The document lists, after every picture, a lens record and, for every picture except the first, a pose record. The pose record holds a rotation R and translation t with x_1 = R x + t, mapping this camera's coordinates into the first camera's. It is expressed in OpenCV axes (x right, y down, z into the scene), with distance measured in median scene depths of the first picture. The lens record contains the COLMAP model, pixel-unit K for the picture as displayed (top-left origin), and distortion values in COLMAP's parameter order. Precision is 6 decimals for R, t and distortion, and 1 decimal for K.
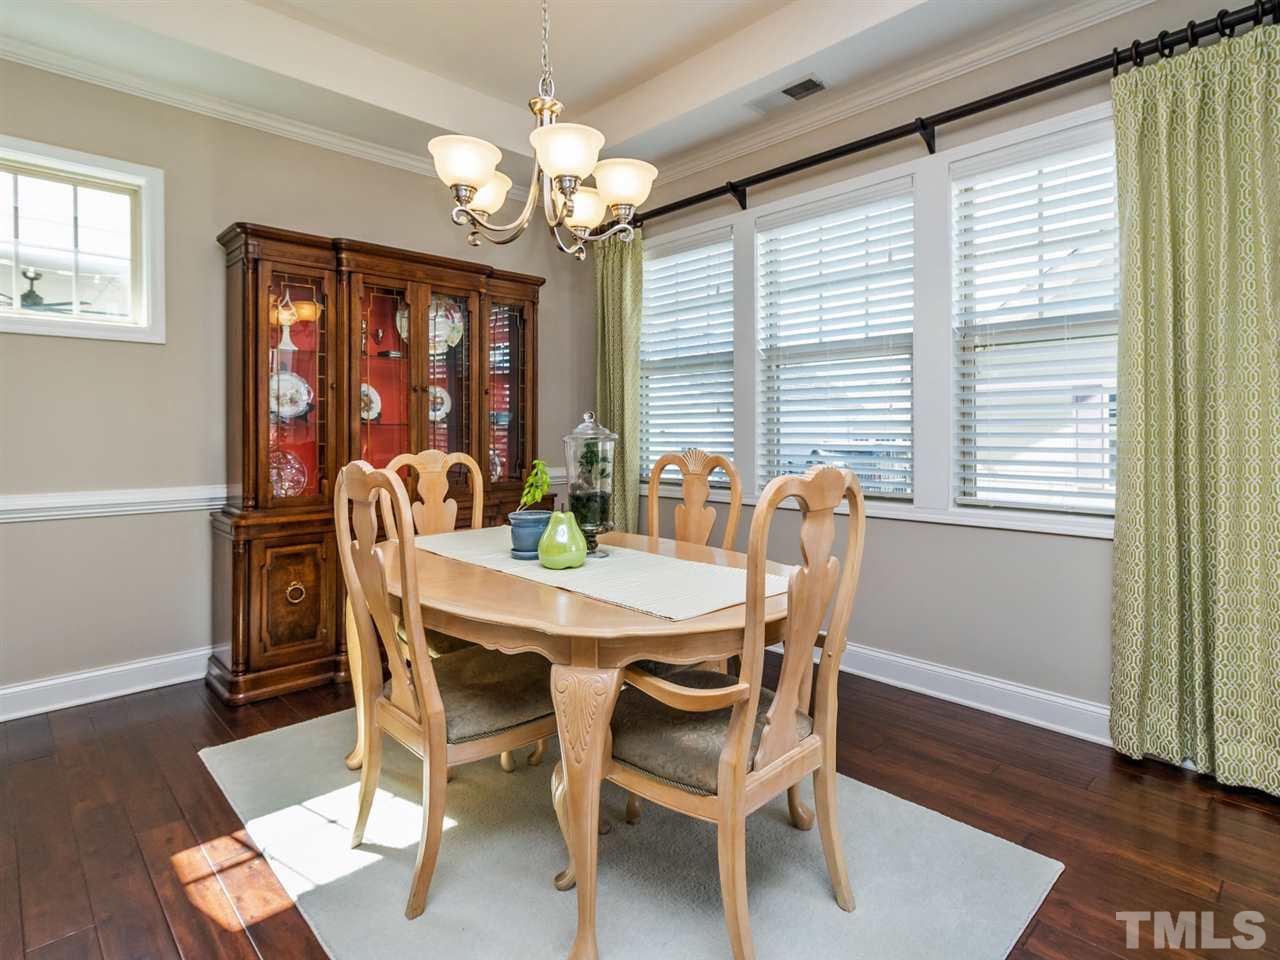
lens RADIAL K [[678.6, 0, 626.2], [0, 678.6, 437.5], [0, 0, 1]] dist [0.003386, 0.001585]
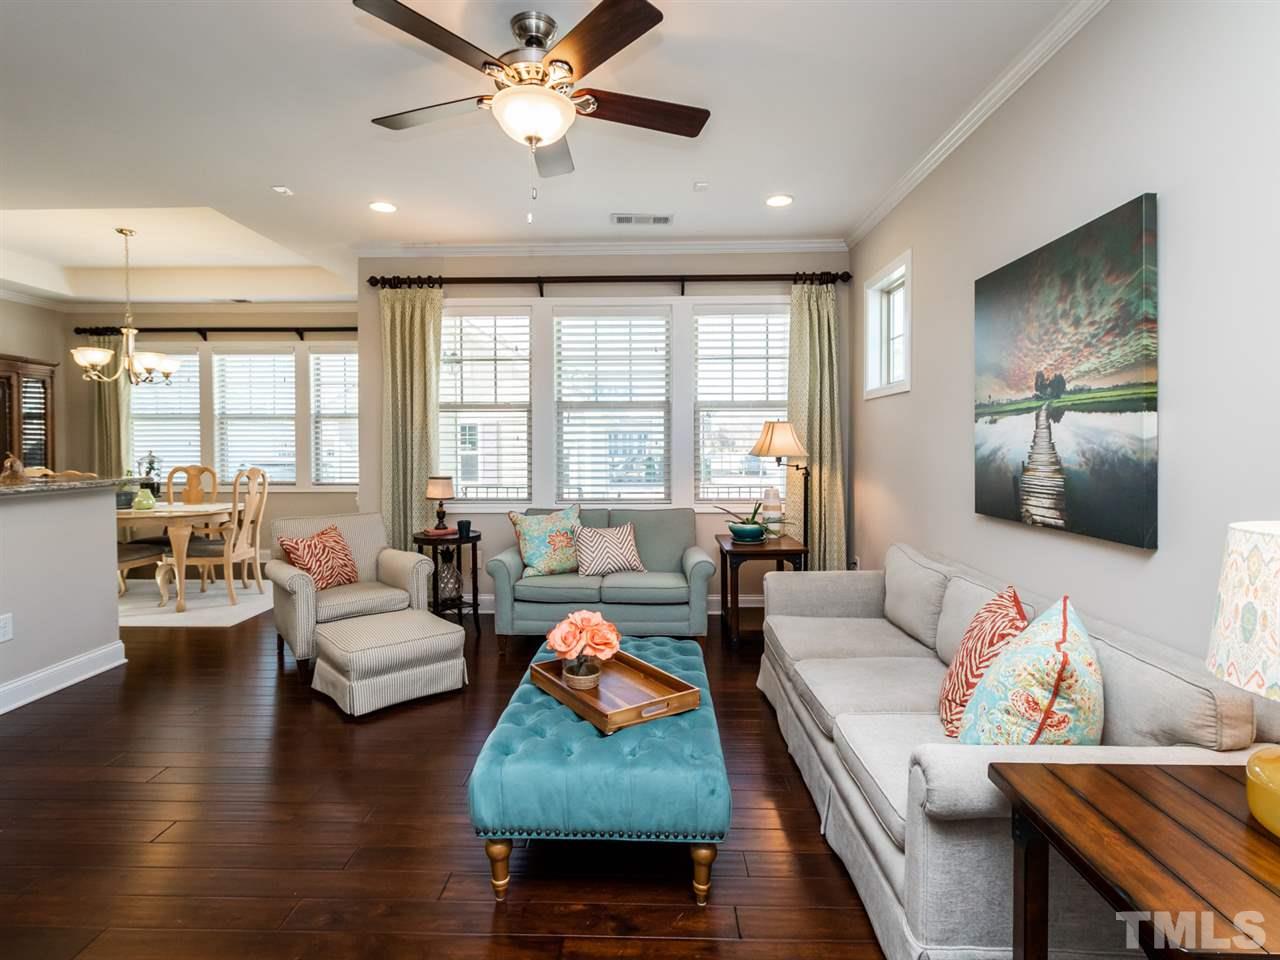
lens RADIAL K [[677.8, 0, 624.2], [0, 677.8, 450.8], [0, 0, 1]] dist [0.003809, 0.000325]
pose [[0.704321, -0.019214, 0.709621, -0.429864], [0.014248, 0.999815, 0.012930, -0.030180], [-0.709739, 0.001004, 0.704464, -1.432441]]
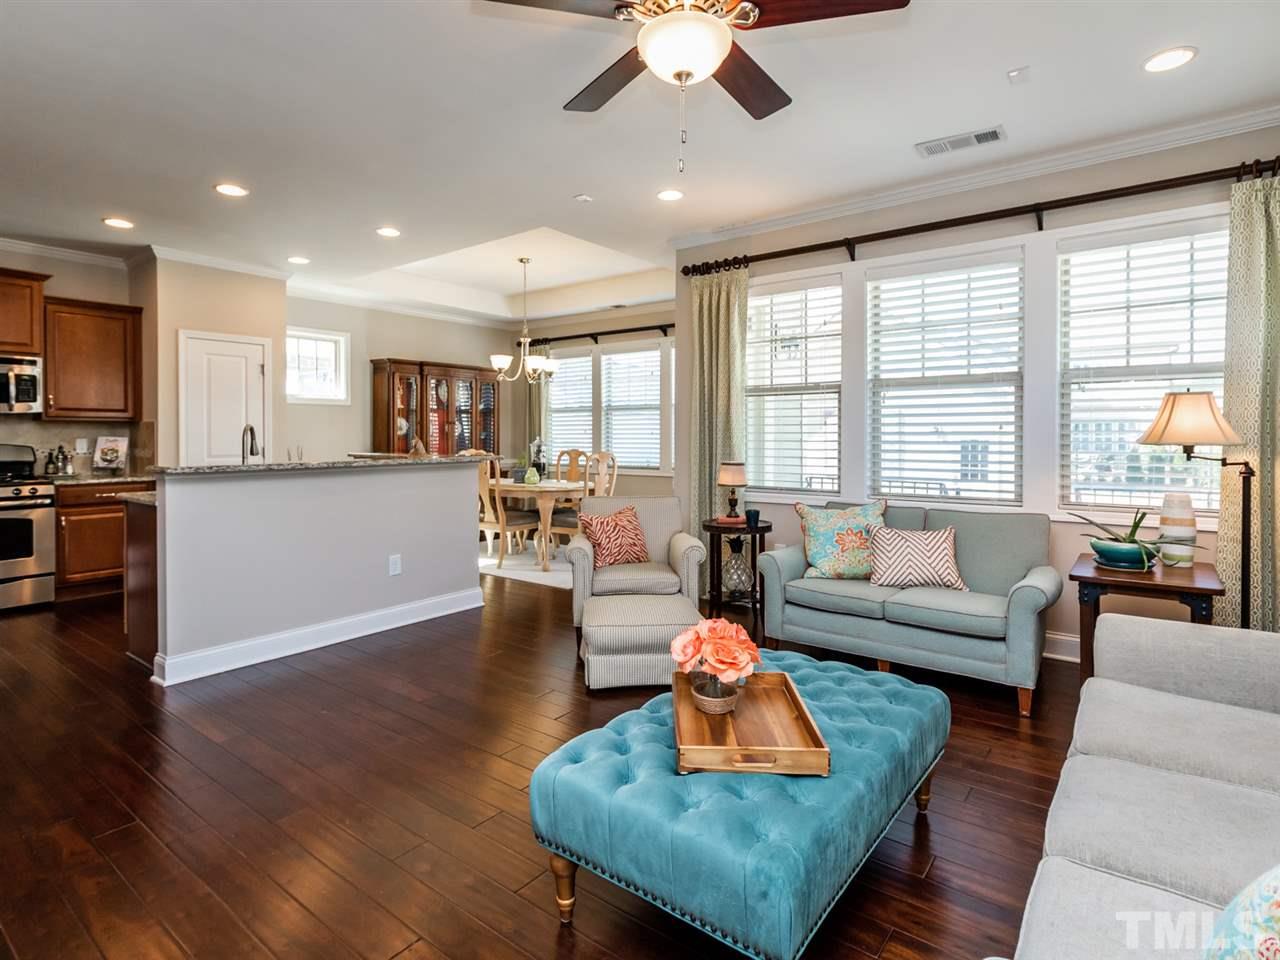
lens RADIAL K [[678.6, 0, 626.2], [0, 678.6, 437.5], [0, 0, 1]] dist [0.003386, 0.001585]
pose [[0.988069, -0.009749, 0.153704, -0.098246], [0.010613, 0.999932, -0.004798, -0.008562], [-0.153647, 0.006372, 0.988105, -1.480843]]
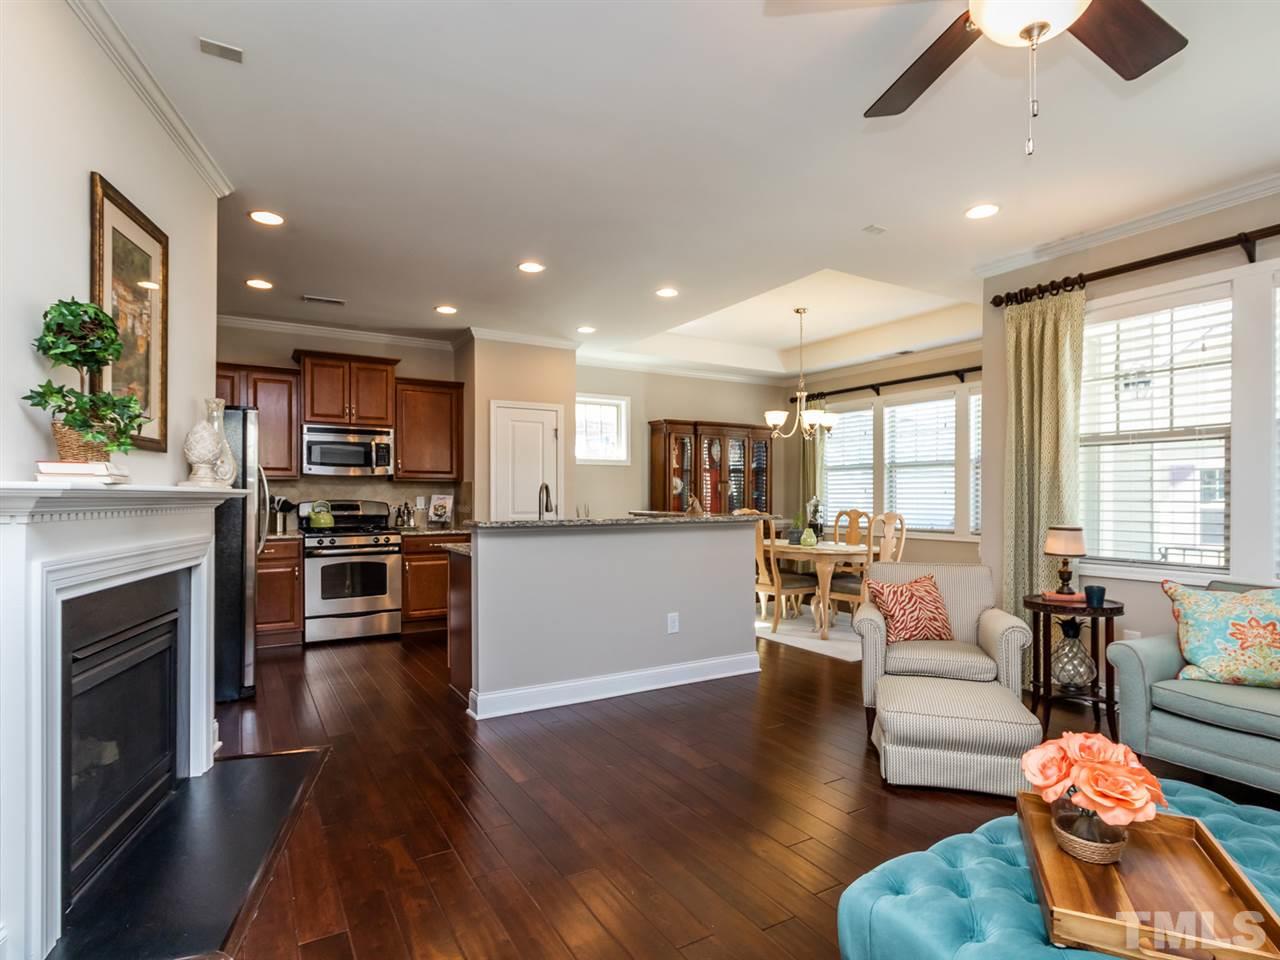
lens RADIAL K [[674.5, 0, 640.2], [0, 674.5, 496.8], [0, 0, 1]] dist [0.002123, 0.001420]
pose [[0.977322, -0.006744, -0.211651, -0.127254], [0.004830, 0.999943, -0.009557, -0.004857], [0.211703, 0.008318, 0.977299, -1.395535]]
